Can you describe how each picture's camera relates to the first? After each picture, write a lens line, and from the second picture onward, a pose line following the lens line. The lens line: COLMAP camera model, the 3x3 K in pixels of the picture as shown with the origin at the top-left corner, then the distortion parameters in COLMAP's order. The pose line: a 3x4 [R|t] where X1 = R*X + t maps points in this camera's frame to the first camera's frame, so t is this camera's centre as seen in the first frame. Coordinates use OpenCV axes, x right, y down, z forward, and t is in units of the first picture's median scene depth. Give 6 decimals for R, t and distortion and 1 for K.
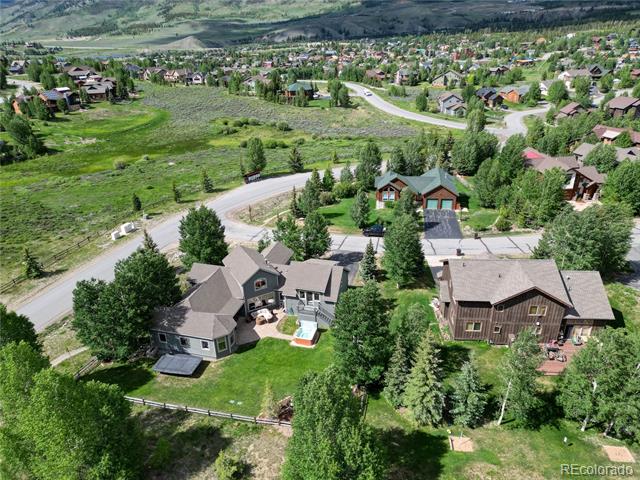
lens RADIAL K [[431.7, 0, 320.0], [0, 431.7, 240.0], [0, 0, 1]] dist [0.082002, -0.091525]
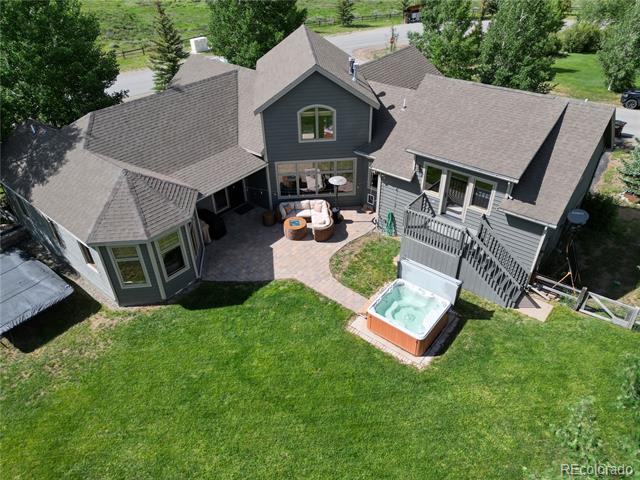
lens RADIAL K [[431.7, 0, 320.0], [0, 431.7, 240.0], [0, 0, 1]] dist [0.082002, -0.091525]
pose [[0.914891, 0.242288, -0.322909, -0.002048], [-0.175538, 0.959055, 0.222259, 0.046977], [0.363538, -0.146660, 0.919962, 0.282352]]
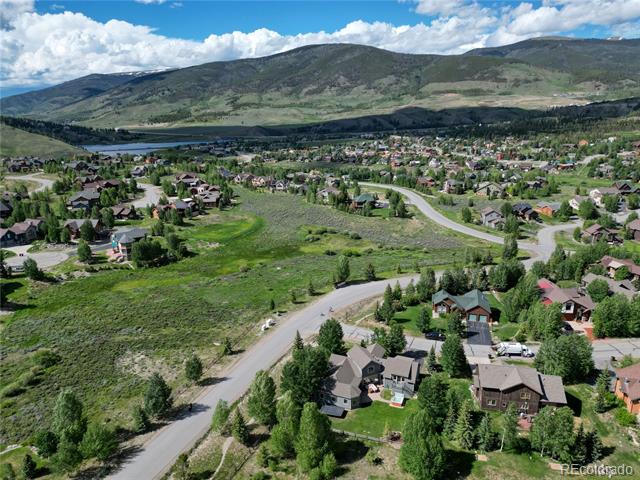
lens RADIAL K [[431.7, 0, 320.0], [0, 431.7, 240.0], [0, 0, 1]] dist [0.082002, -0.091525]
pose [[0.993904, 0.036901, -0.103893, -0.075237], [-0.053587, 0.985216, -0.162719, -0.050890], [0.096353, 0.167295, 0.981187, -0.368670]]
